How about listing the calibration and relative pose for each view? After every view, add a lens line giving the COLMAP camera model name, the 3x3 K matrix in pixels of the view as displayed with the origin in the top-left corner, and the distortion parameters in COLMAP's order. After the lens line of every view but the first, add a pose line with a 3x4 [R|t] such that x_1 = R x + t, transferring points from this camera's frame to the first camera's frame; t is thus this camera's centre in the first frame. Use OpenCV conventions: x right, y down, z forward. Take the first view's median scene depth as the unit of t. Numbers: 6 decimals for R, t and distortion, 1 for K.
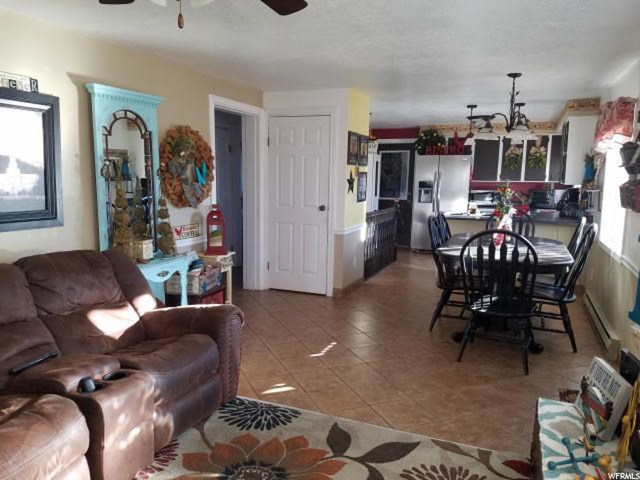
lens RADIAL K [[491.2, 0, 317.6], [0, 491.2, 248.6], [0, 0, 1]] dist [0.087630, -0.105364]
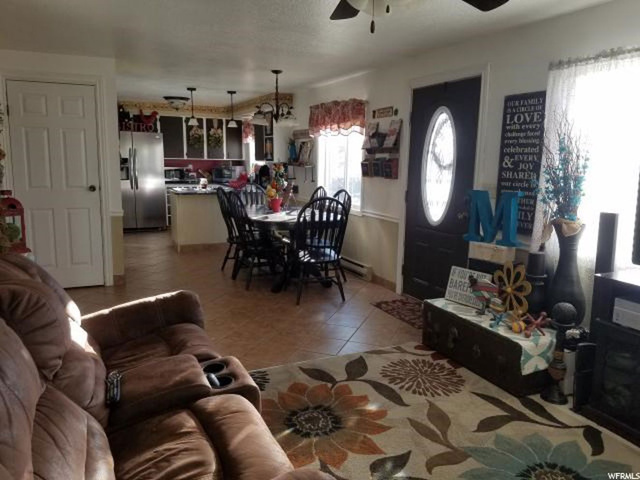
lens RADIAL K [[491.2, 0, 316.8], [0, 491.2, 243.6], [0, 0, 1]] dist [0.087630, -0.105364]
pose [[0.678136, -0.129247, 0.723483, -0.355300], [0.103147, 0.991409, 0.080428, -0.013496], [-0.727662, 0.020084, 0.685642, 0.078118]]
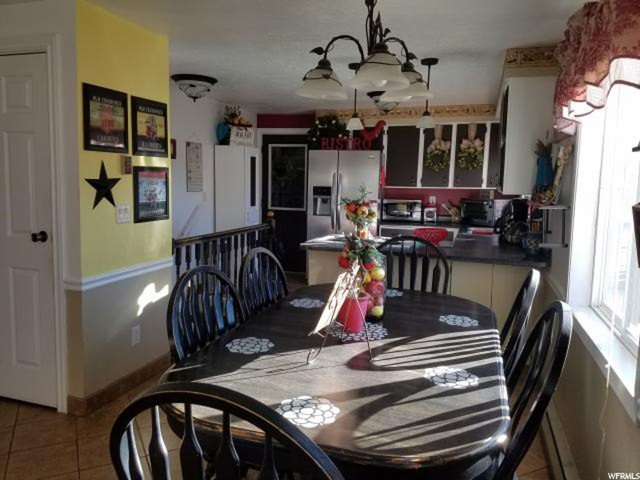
lens RADIAL K [[491.2, 0, 316.7], [0, 491.2, 237.9], [0, 0, 1]] dist [0.087630, -0.105364]
pose [[0.997032, -0.003209, 0.076927, 0.232667], [0.005479, 0.999555, -0.029325, -0.061444], [-0.076798, 0.029659, 0.996605, 0.439219]]
